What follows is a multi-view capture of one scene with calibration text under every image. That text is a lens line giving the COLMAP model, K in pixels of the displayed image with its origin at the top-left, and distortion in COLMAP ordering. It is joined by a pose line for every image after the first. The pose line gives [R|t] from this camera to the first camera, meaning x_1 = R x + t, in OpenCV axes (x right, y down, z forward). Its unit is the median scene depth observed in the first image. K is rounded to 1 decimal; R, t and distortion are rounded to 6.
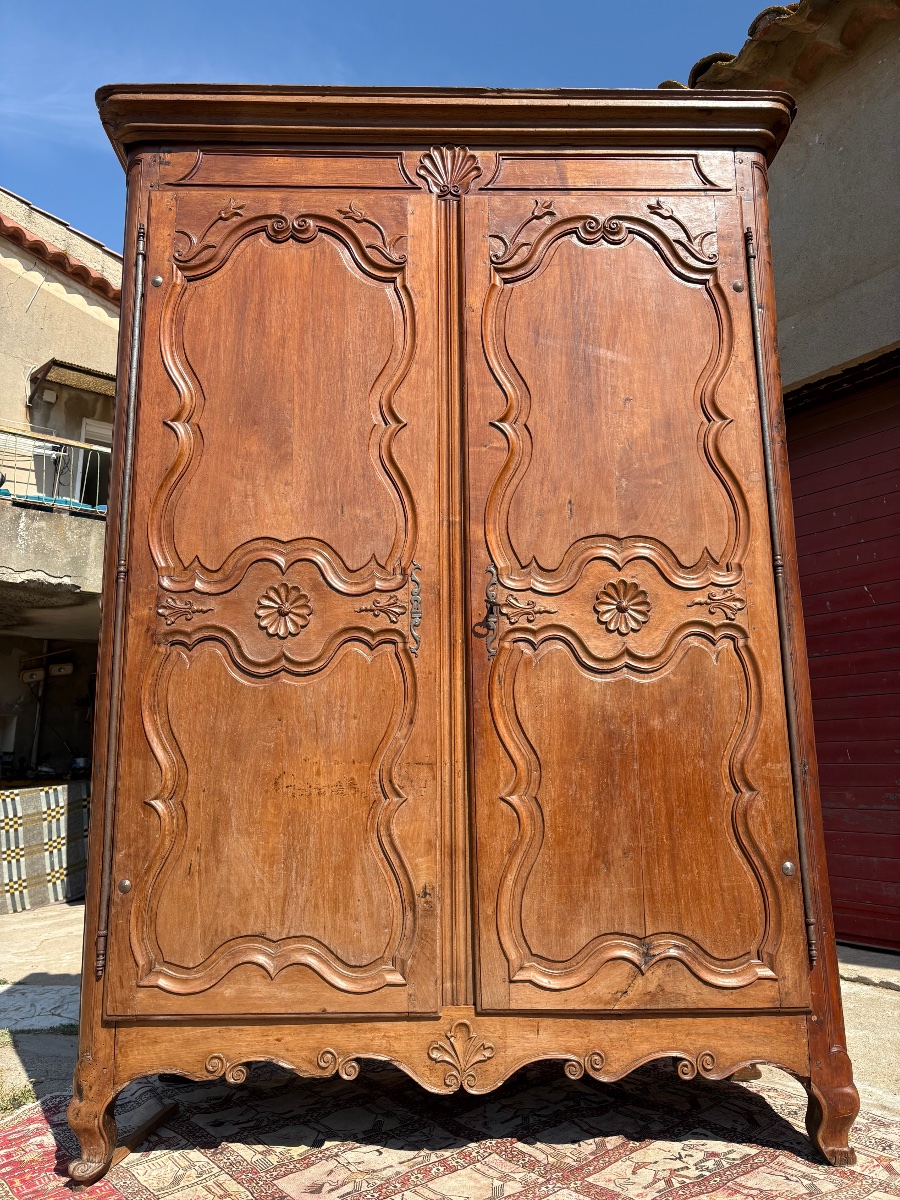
lens RADIAL K [[909.0, 0, 447.5], [0, 909.0, 600.0], [0, 0, 1]] dist [0.058422, -0.064601]
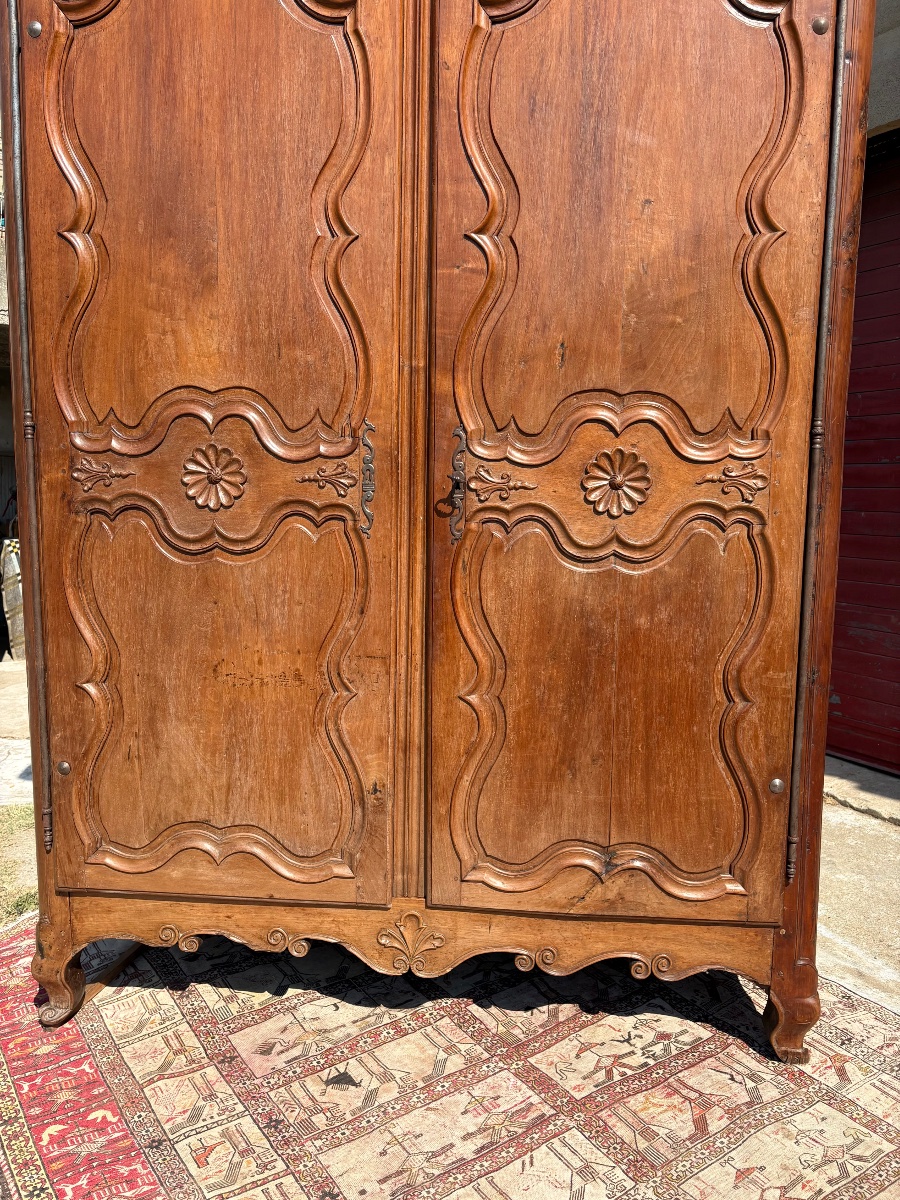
lens RADIAL K [[909.0, 0, 444.6], [0, 909.0, 604.8], [0, 0, 1]] dist [0.058422, -0.064601]
pose [[0.996267, 0.036846, -0.078073, 0.102971], [-0.010949, 0.950972, 0.309084, -0.137424], [0.085634, -0.307075, 0.947825, 0.163242]]
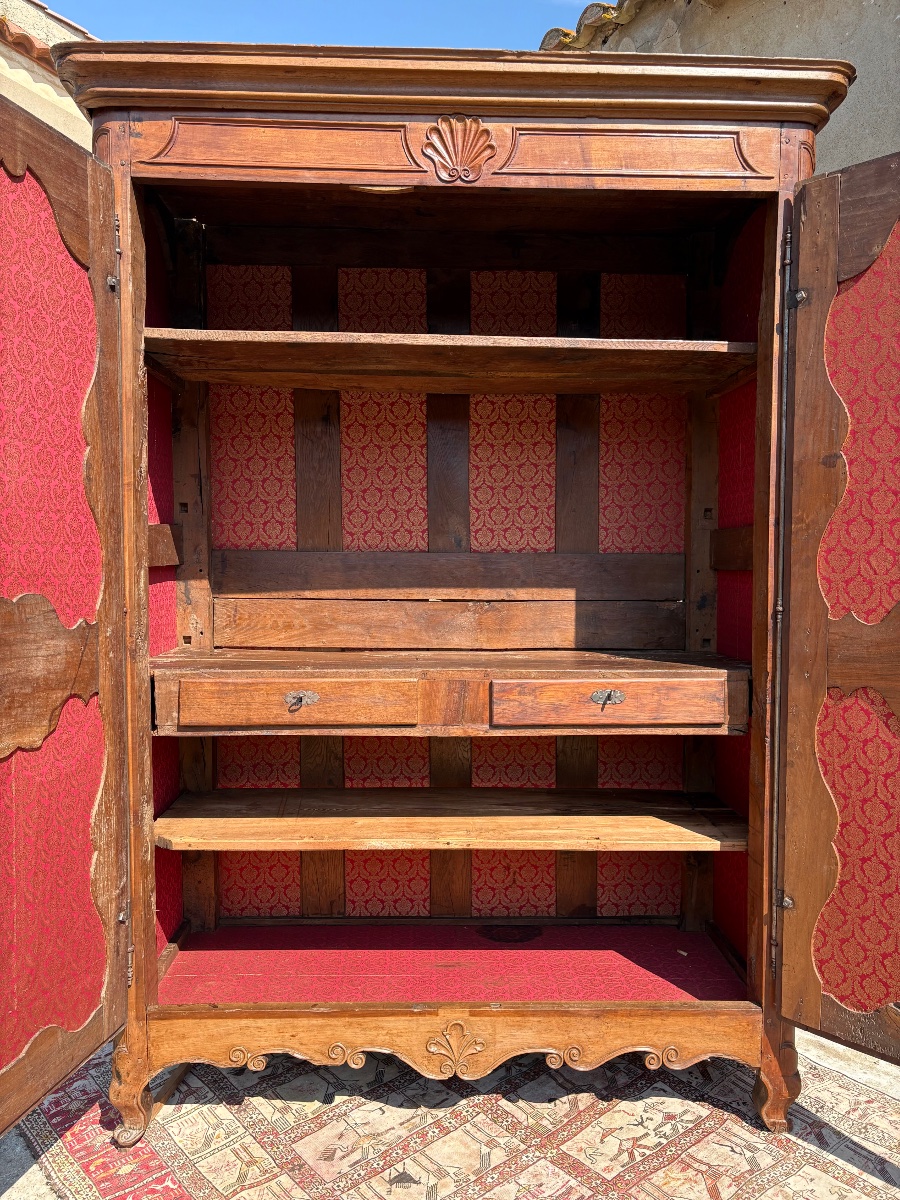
lens RADIAL K [[909.0, 0, 441.7], [0, 909.0, 601.7], [0, 0, 1]] dist [0.058422, -0.064601]
pose [[0.999758, 0.013554, 0.017356, -0.026230], [-0.017429, 0.968733, 0.247491, -0.284305], [-0.013458, -0.247733, 0.968735, 0.037465]]
